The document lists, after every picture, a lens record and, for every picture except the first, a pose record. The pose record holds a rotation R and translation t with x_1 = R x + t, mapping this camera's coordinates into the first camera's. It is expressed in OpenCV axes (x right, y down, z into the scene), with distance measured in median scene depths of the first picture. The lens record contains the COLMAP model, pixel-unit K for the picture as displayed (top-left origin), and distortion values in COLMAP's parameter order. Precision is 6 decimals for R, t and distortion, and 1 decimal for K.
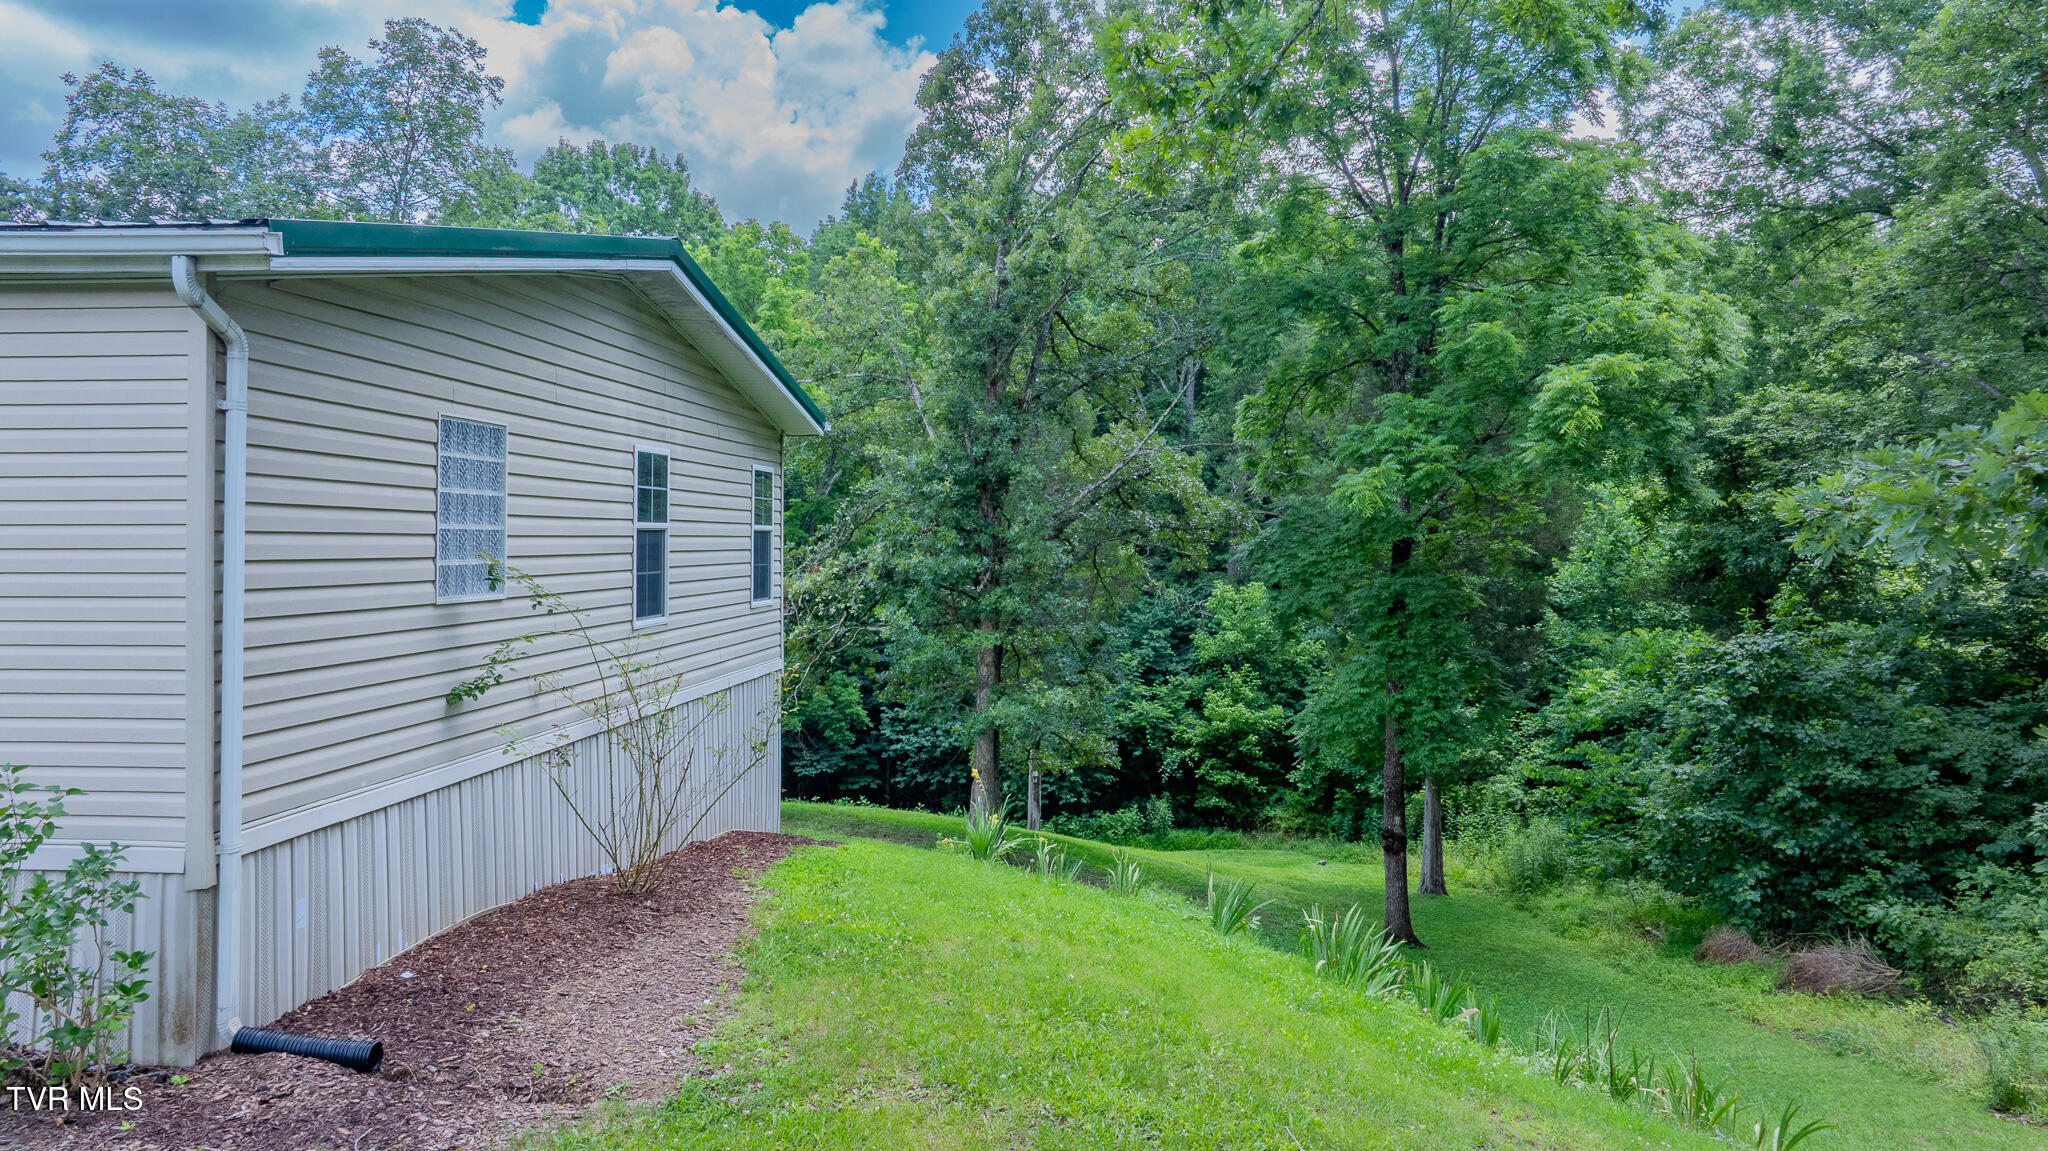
lens RADIAL K [[1459.0, 0, 1021.0], [0, 1459.0, 494.5], [0, 0, 1]] dist [-0.006293, -0.004998]
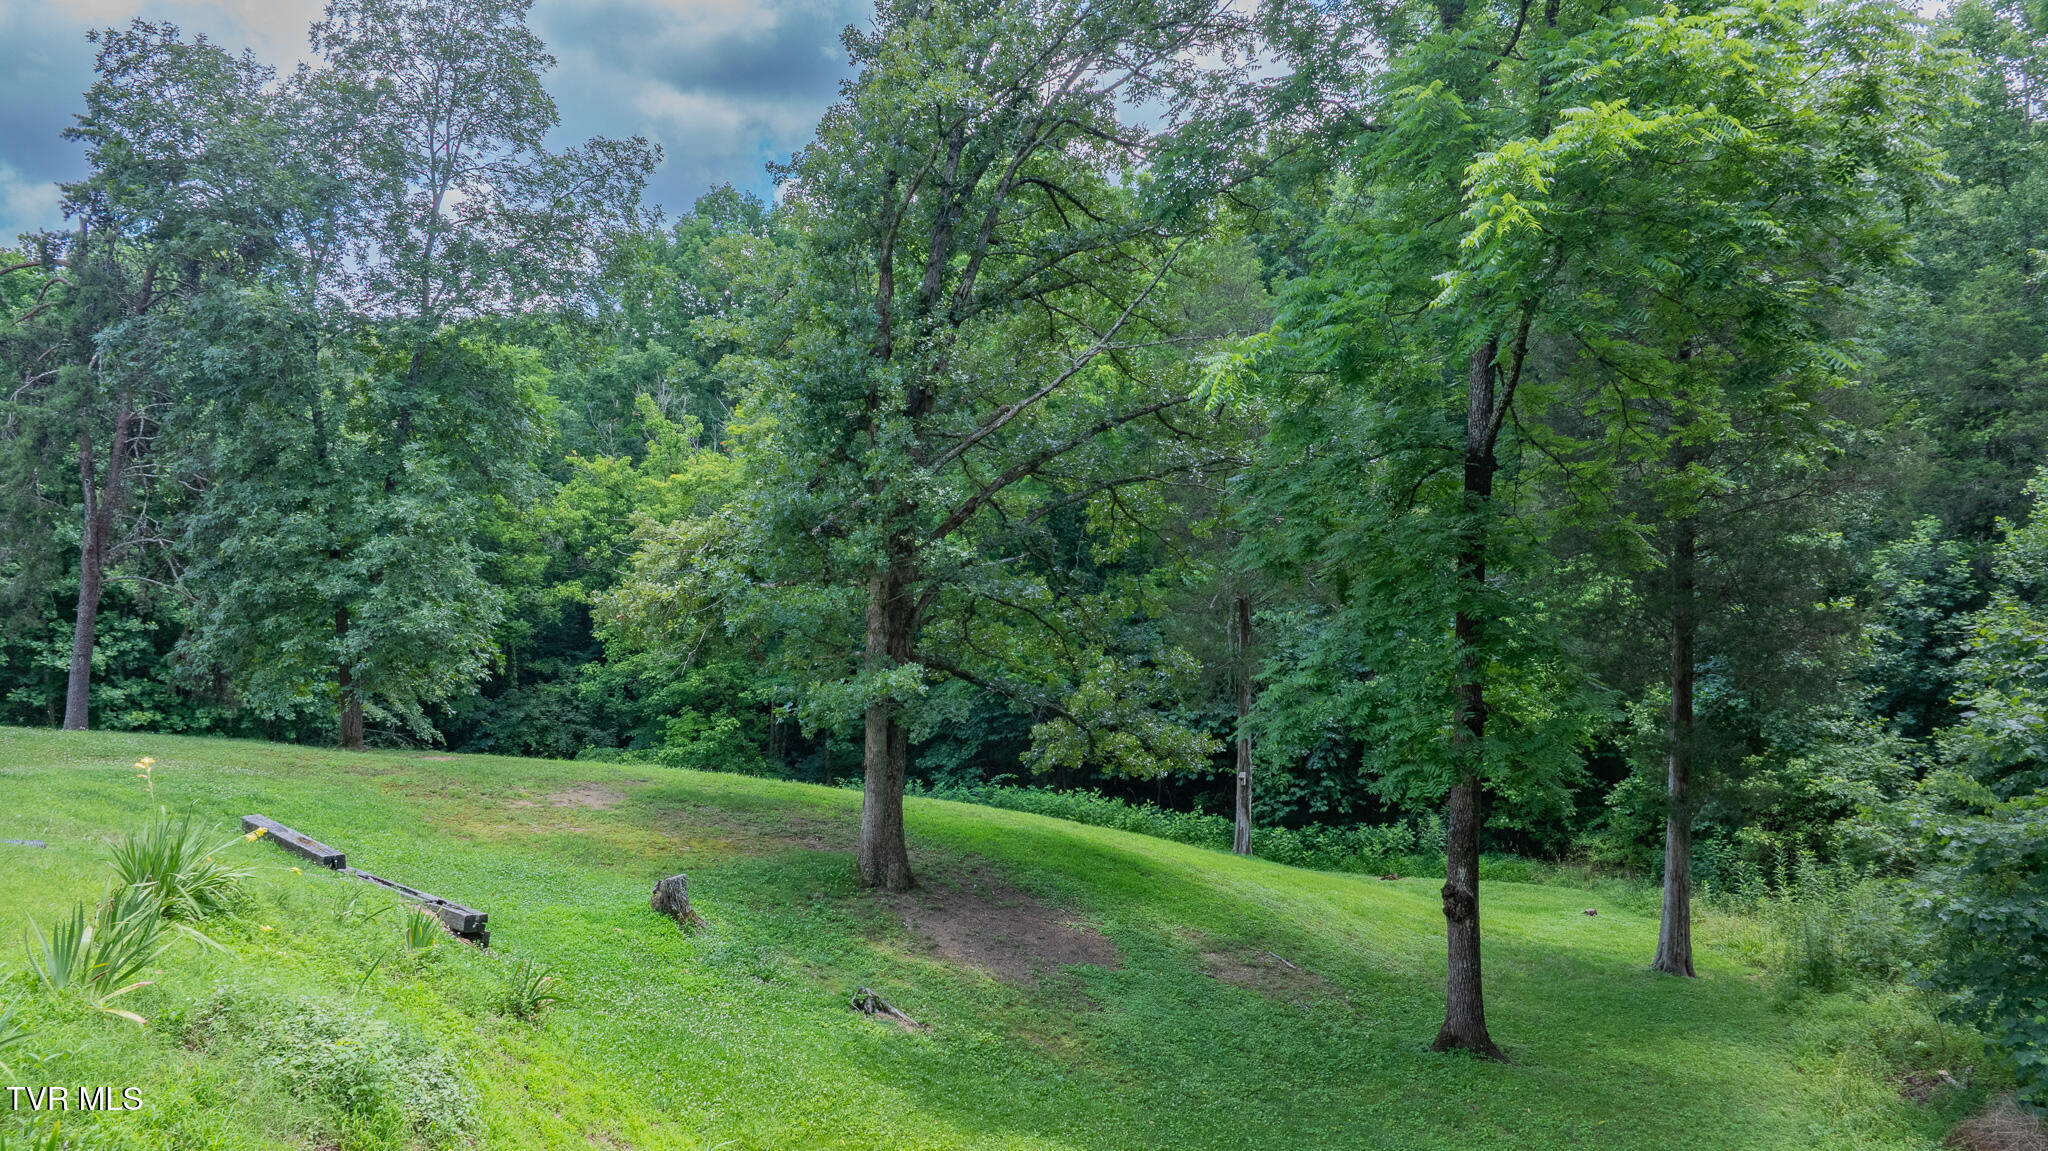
lens RADIAL K [[1459.0, 0, 1033.5], [0, 1459.0, 592.8], [0, 0, 1]] dist [-0.006293, -0.004998]
pose [[0.933221, 0.014179, -0.359022, 0.173167], [0.013201, 0.997193, 0.073697, 0.021357], [0.359060, -0.073515, 0.930415, 0.164739]]
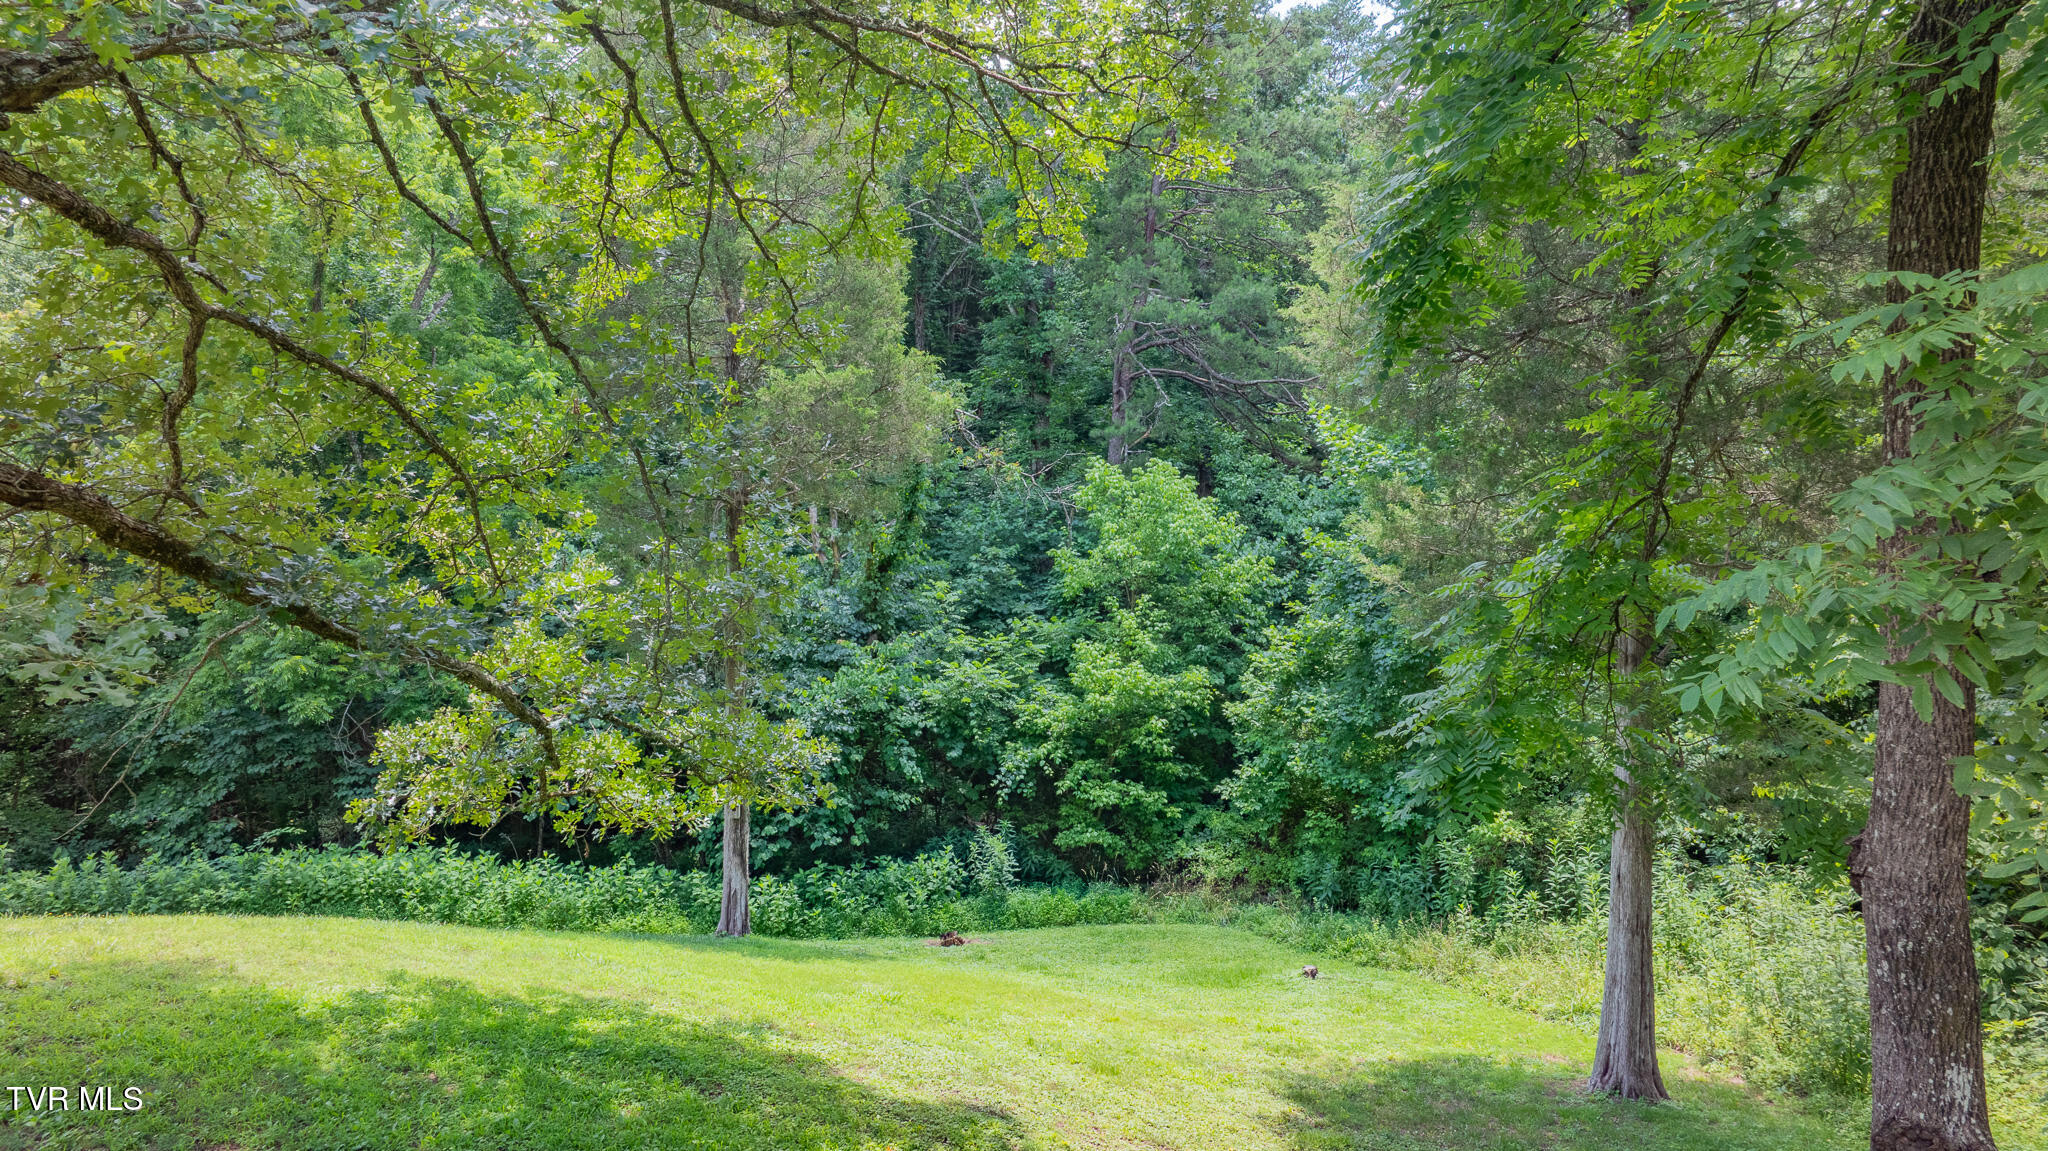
lens RADIAL K [[1459.0, 0, 1034.8], [0, 1459.0, 561.4], [0, 0, 1]] dist [-0.006293, -0.004998]
pose [[0.994781, -0.004278, 0.101941, 0.053616], [-0.001200, 0.998561, 0.053613, 0.073315], [-0.102024, -0.053455, 0.993345, 0.441099]]
